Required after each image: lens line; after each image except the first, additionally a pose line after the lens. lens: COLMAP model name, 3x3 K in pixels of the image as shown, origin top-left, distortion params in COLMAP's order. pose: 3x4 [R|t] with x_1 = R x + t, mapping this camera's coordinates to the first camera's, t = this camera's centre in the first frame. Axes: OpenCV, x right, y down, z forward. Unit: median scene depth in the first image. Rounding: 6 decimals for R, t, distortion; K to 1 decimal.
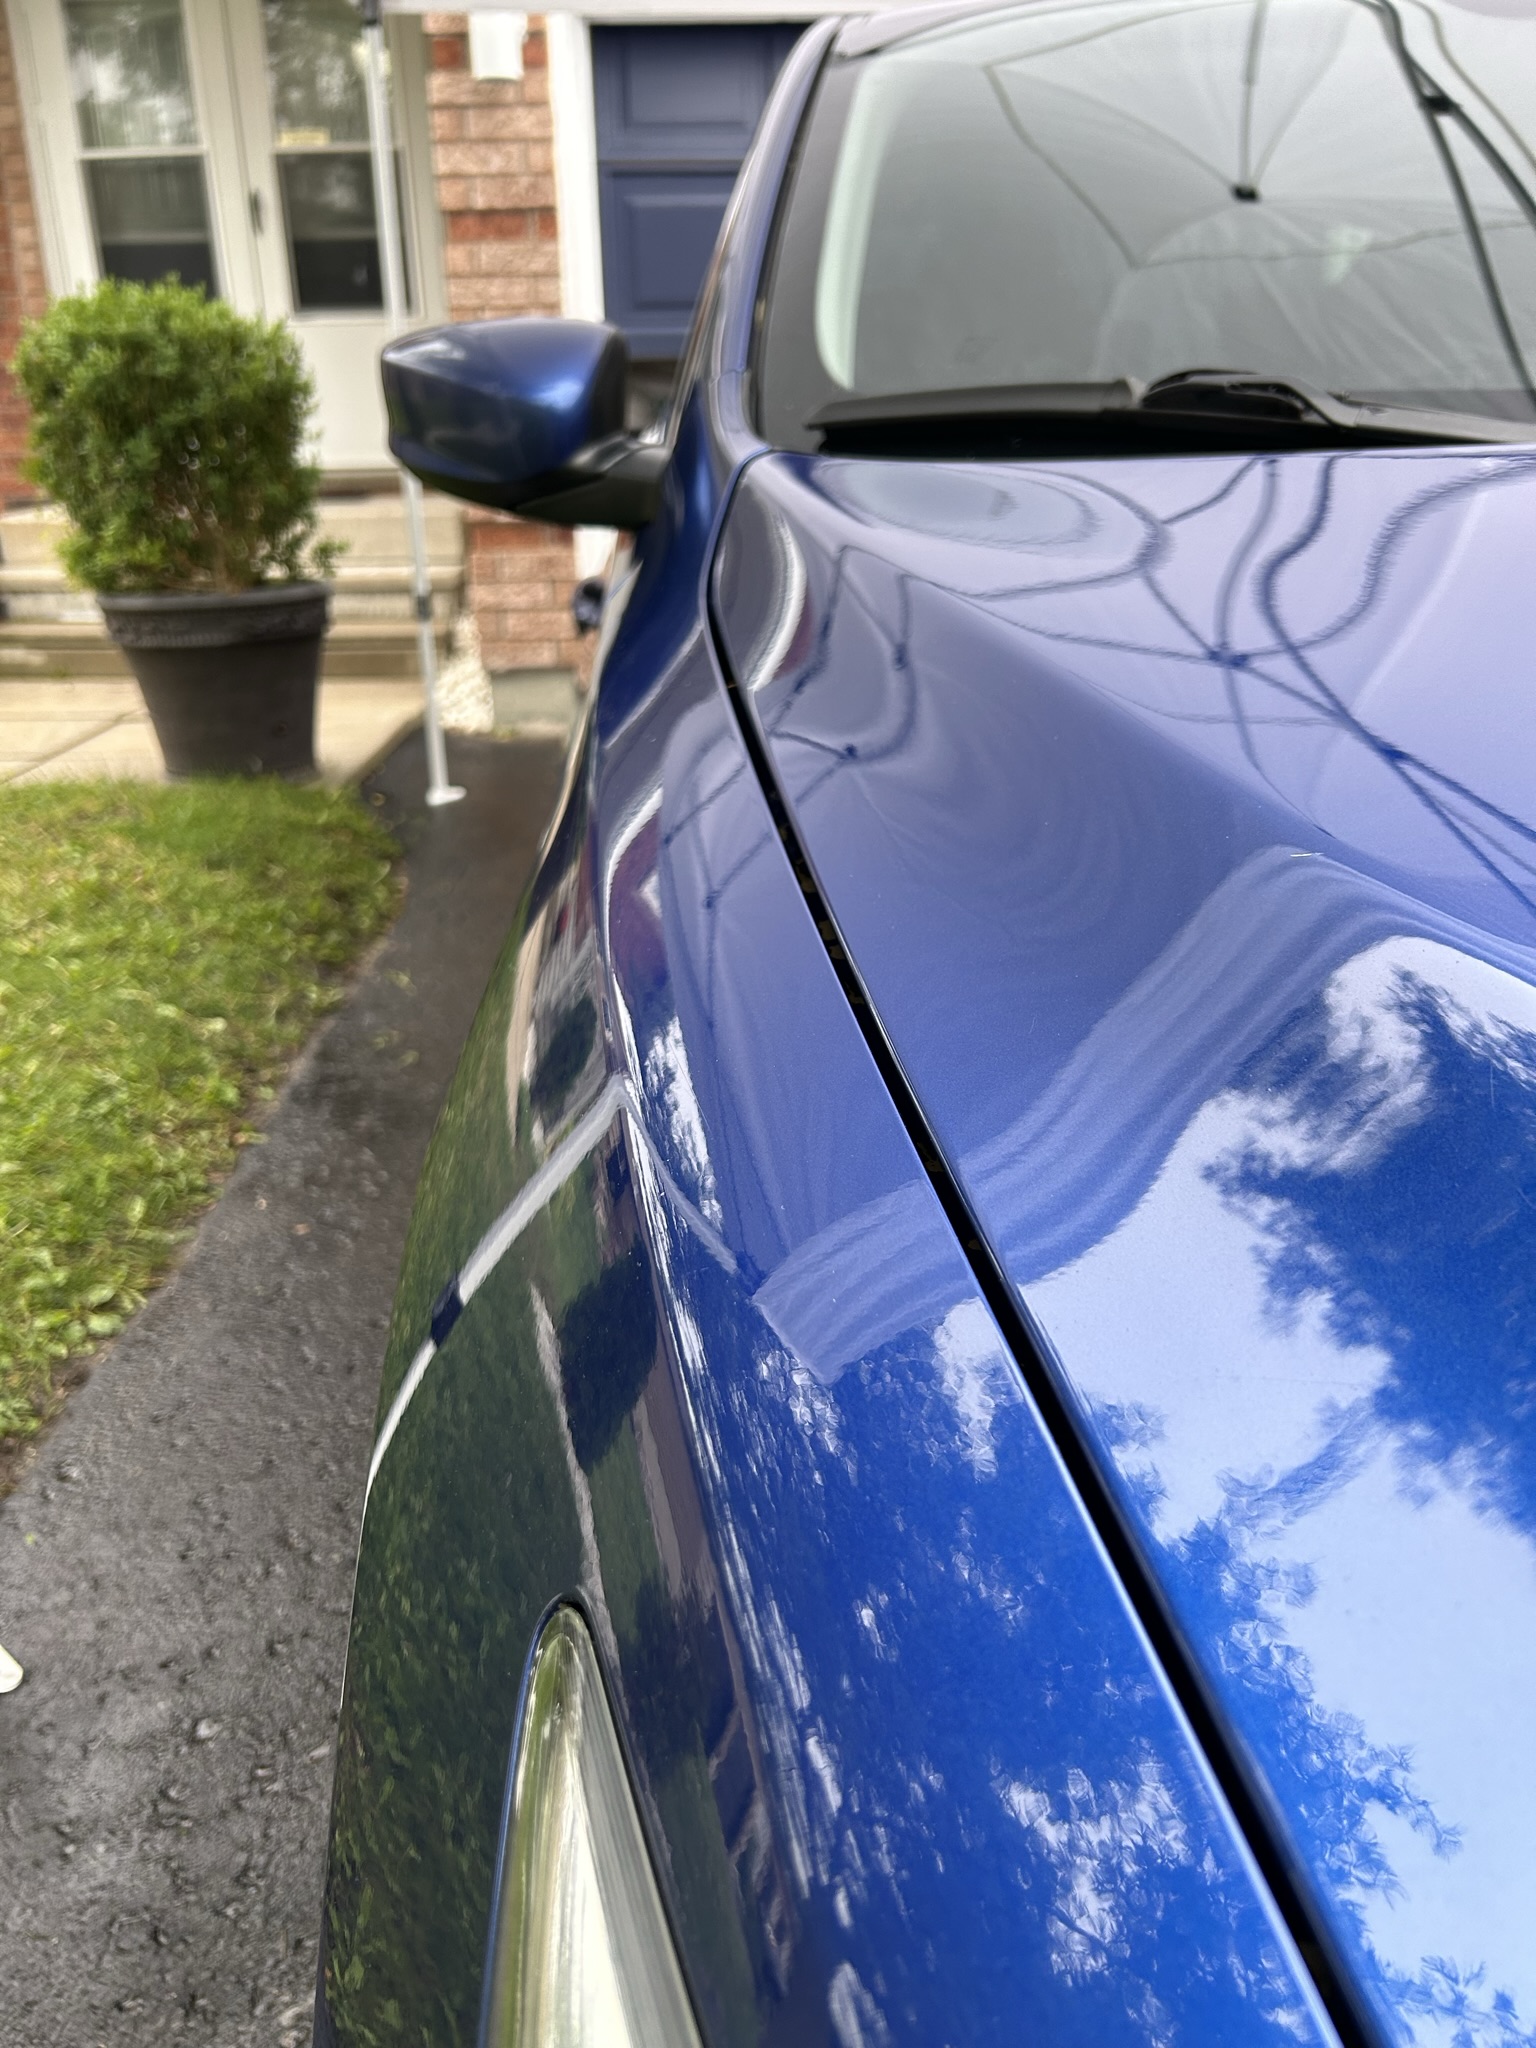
lens RADIAL K [[1549.0, 0, 752.5], [0, 1549.0, 1050.7], [0, 0, 1]] dist [0.039143, -0.050178]
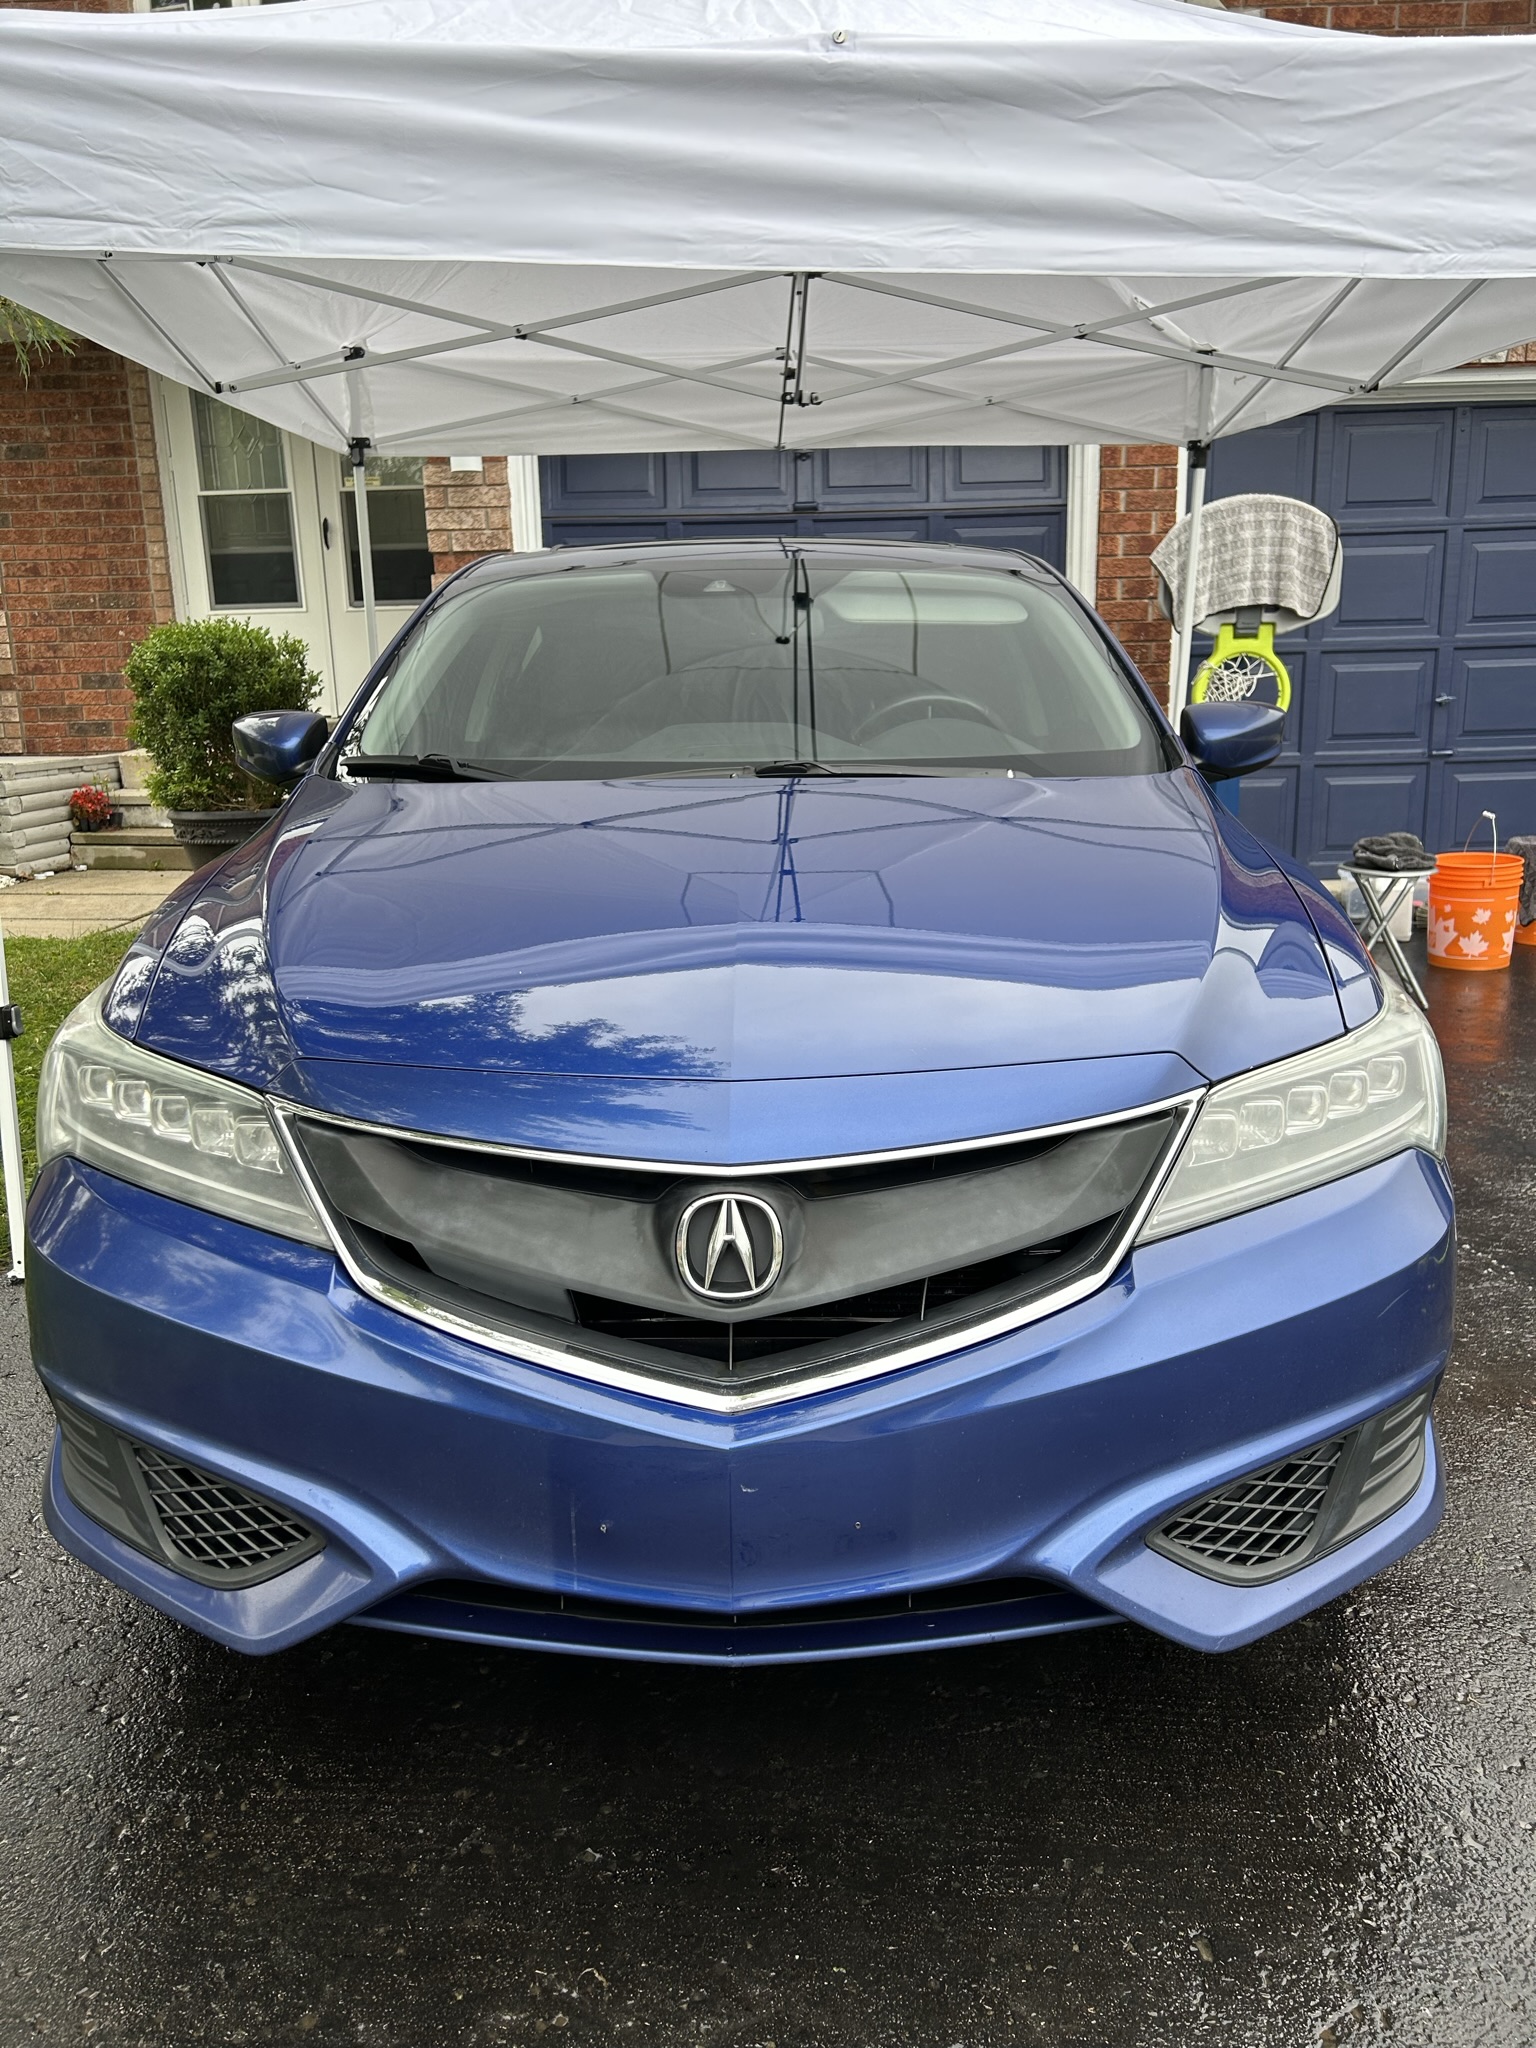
lens RADIAL K [[1530.7, 0, 774.1], [0, 1530.7, 1029.4], [0, 0, 1]] dist [0.045633, -0.055361]
pose [[0.998831, 0.007307, -0.047778, 0.258260], [-0.013834, 0.990371, -0.137744, 0.125421], [0.046312, 0.138244, 0.989315, -0.458973]]
